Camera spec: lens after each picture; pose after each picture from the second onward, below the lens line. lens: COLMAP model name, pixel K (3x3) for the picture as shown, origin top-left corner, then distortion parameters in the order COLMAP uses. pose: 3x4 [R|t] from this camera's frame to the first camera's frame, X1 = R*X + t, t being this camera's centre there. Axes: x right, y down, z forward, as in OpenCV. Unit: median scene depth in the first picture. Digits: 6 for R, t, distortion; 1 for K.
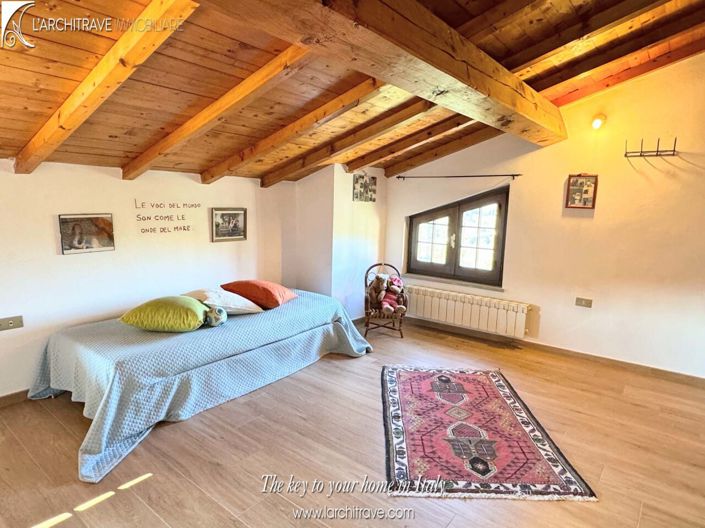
lens RADIAL K [[428.5, 0, 349.9], [0, 428.5, 263.2], [0, 0, 1]] dist [-0.004518, 0.006350]
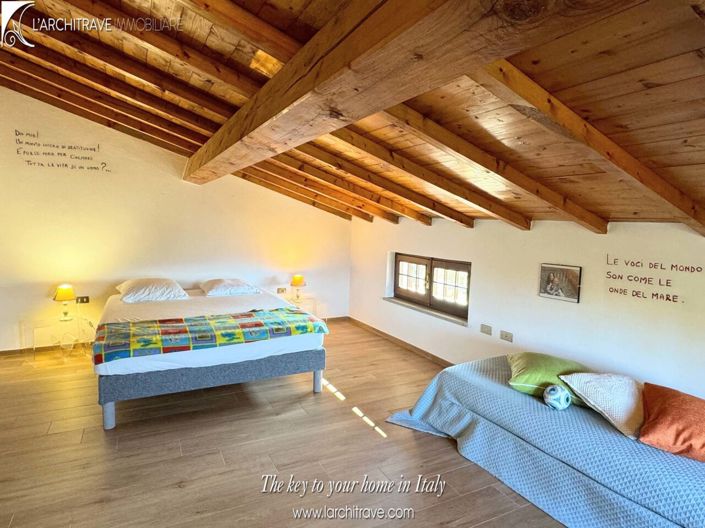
lens RADIAL K [[428.5, 0, 350.0], [0, 428.5, 264.2], [0, 0, 1]] dist [-0.004518, 0.006350]
pose [[-0.421476, 0.057382, -0.905022, 0.574146], [-0.163842, 0.976754, 0.138233, -0.170081], [0.891916, 0.206542, -0.402277, 0.905179]]
